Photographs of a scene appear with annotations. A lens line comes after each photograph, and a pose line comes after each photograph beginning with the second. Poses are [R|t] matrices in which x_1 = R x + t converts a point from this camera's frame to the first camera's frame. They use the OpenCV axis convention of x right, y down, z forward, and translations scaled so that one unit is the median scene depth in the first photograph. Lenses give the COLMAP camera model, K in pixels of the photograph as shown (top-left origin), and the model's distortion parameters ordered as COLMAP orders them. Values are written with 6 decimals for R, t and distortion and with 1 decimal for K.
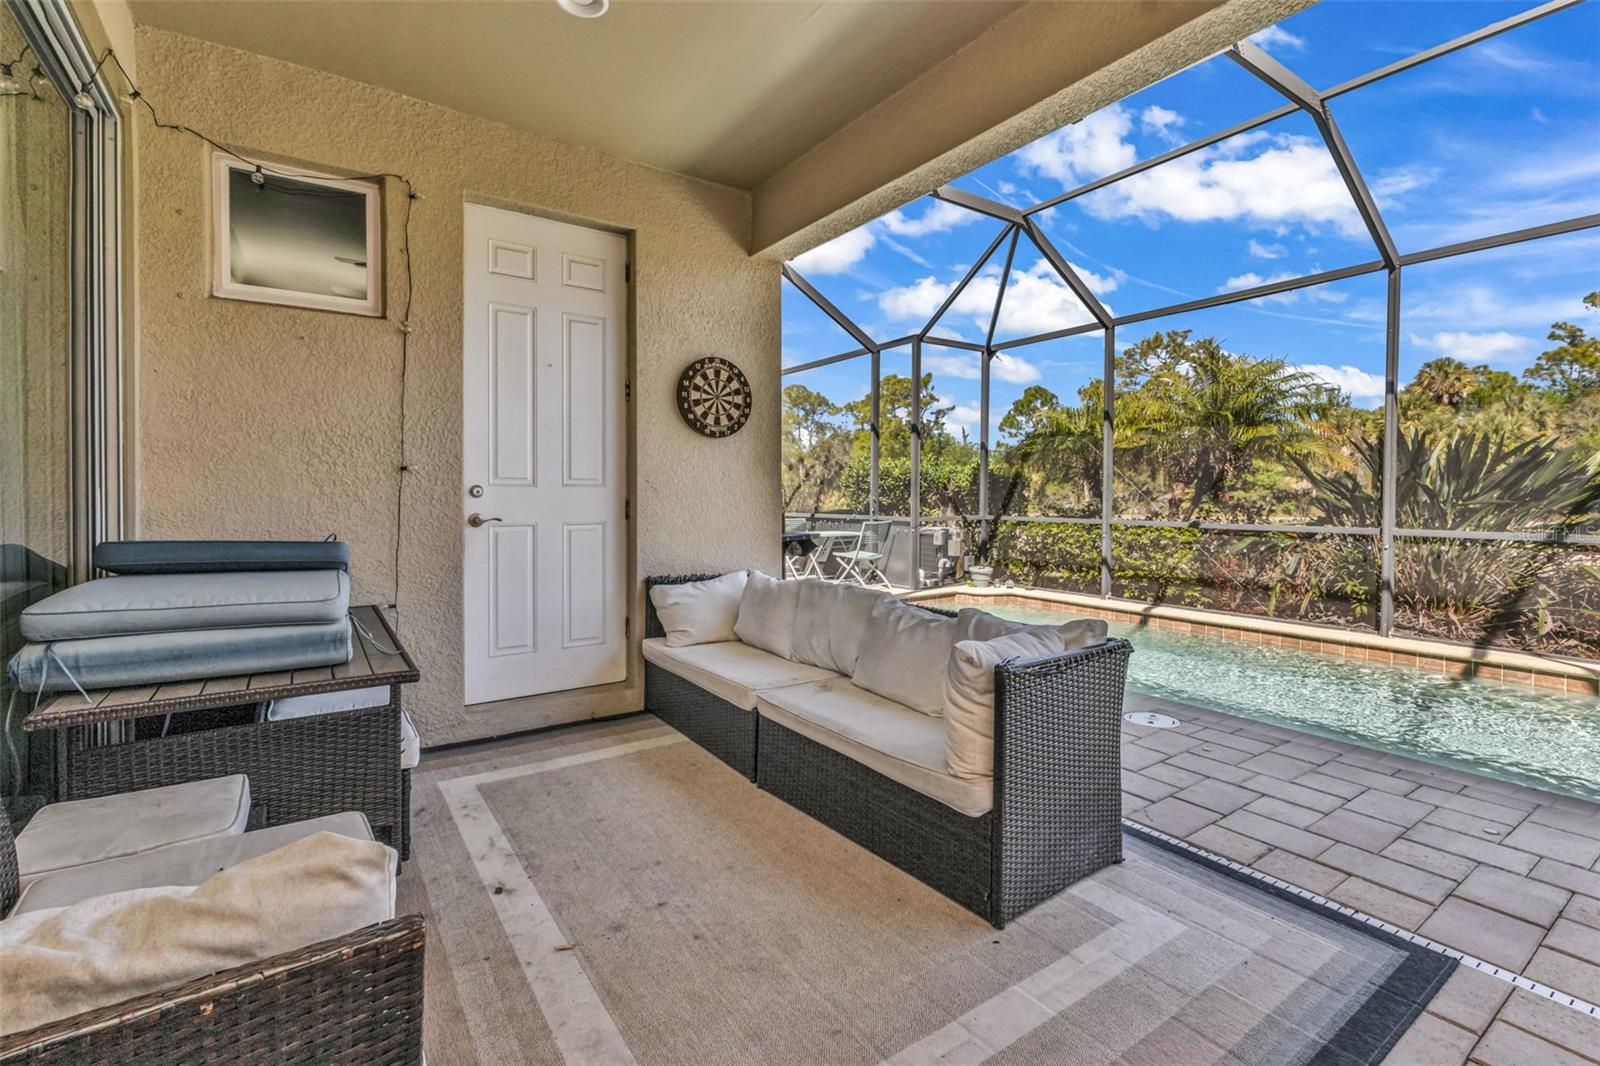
lens RADIAL K [[711.2, 0, 776.3], [0, 711.2, 497.5], [0, 0, 1]] dist [0.002303, 0.000557]
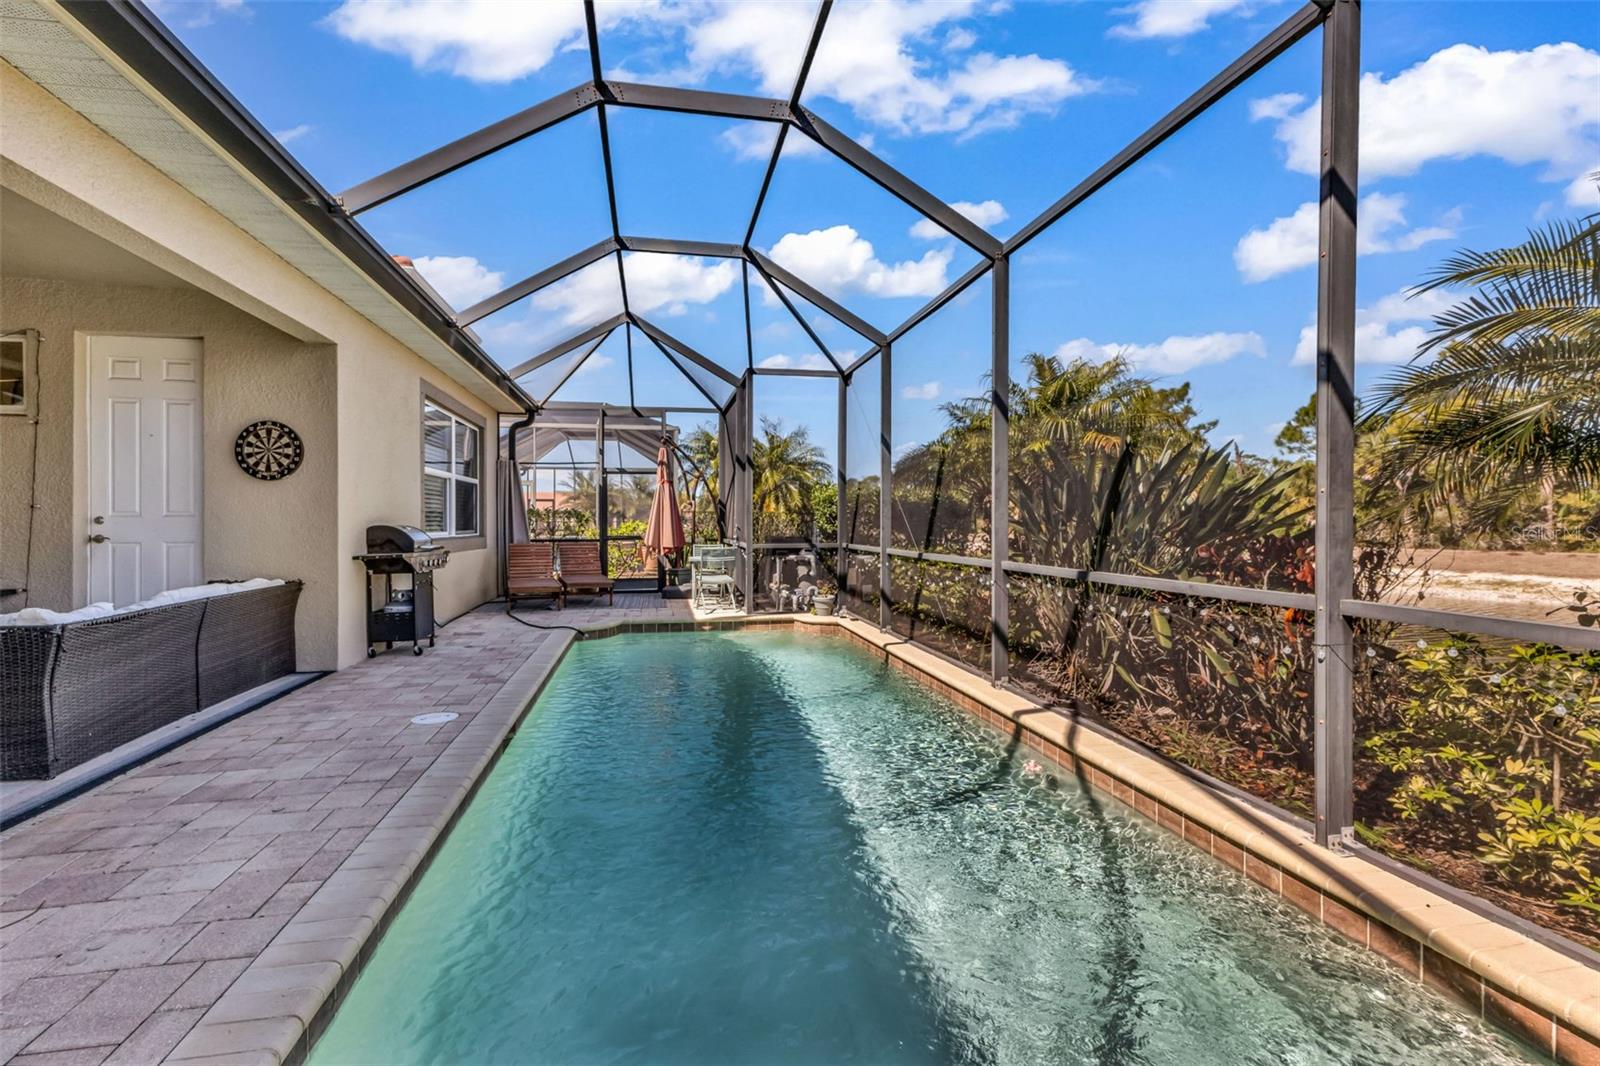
lens RADIAL K [[706.8, 0, 777.6], [0, 706.8, 520.5], [0, 0, 1]] dist [-0.000063, 0.000417]
pose [[0.918058, -0.003429, -0.396431, 1.316789], [0.000263, 0.999968, -0.008040, 0.003055], [0.396446, 0.007277, 0.918029, 0.151270]]
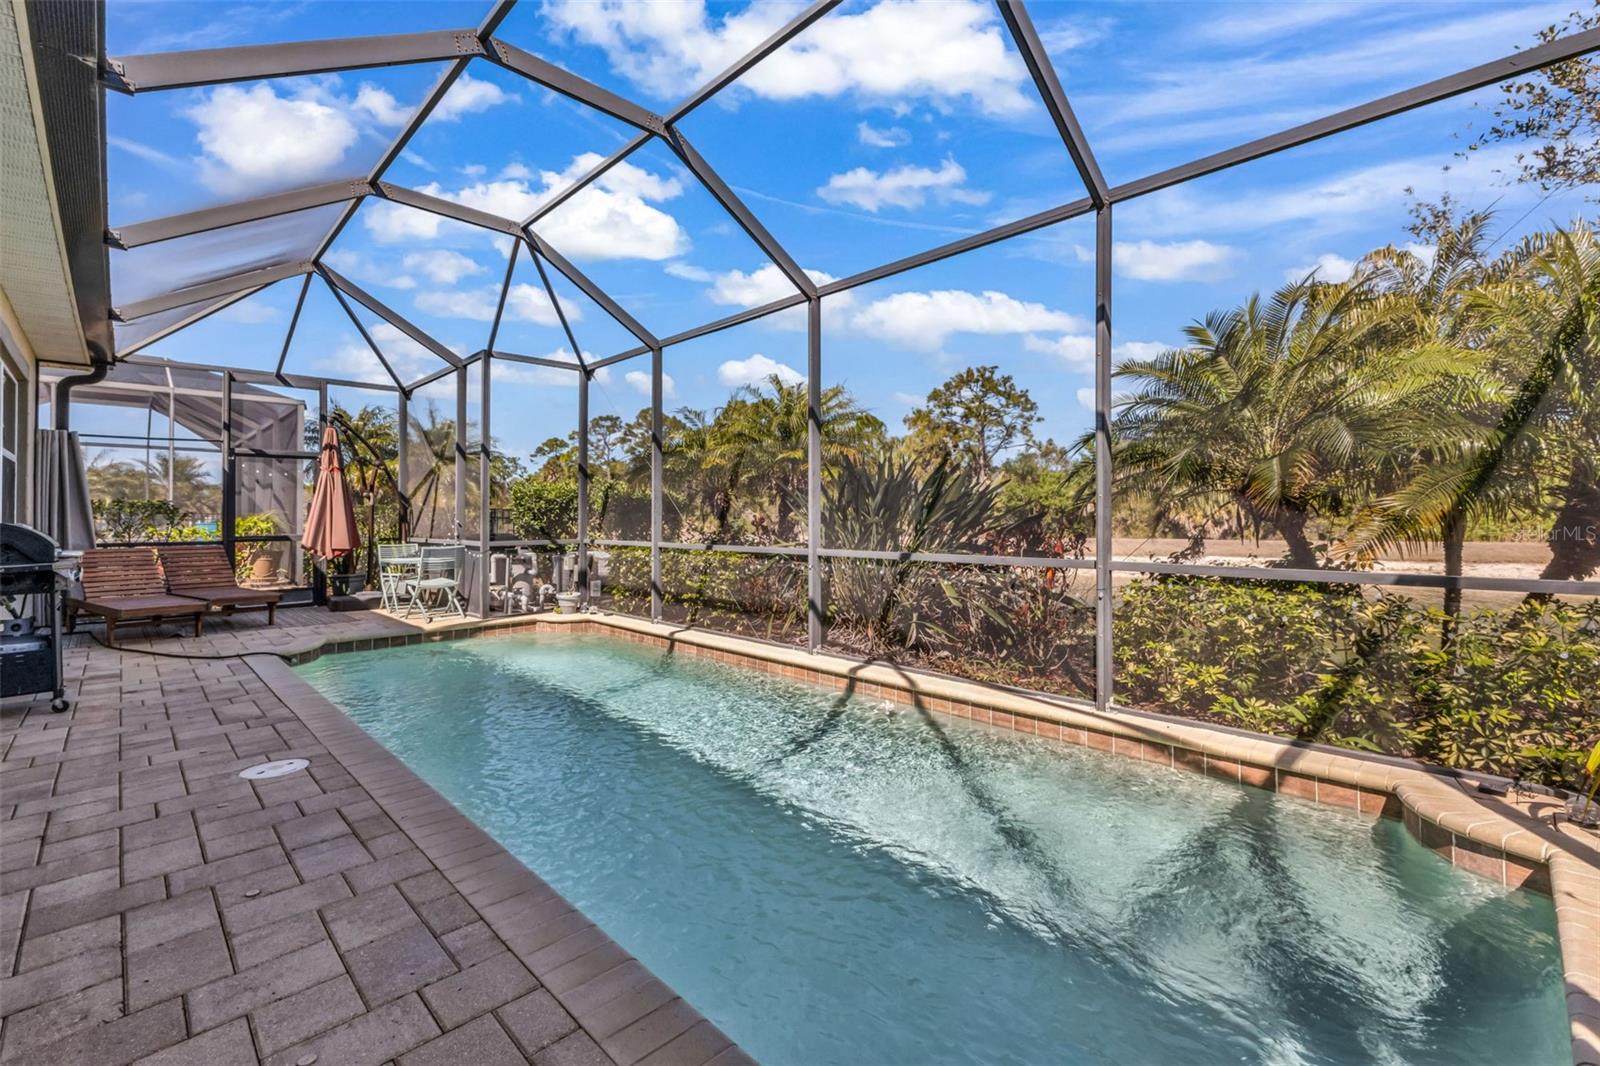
lens RADIAL K [[705.7, 0, 815.8], [0, 705.7, 505.0], [0, 0, 1]] dist [0.002842, -0.000768]
pose [[0.979385, -0.002280, 0.201988, 0.897283], [0.006977, 0.999721, -0.022545, 0.005824], [-0.201881, 0.023490, 0.979128, -0.012334]]
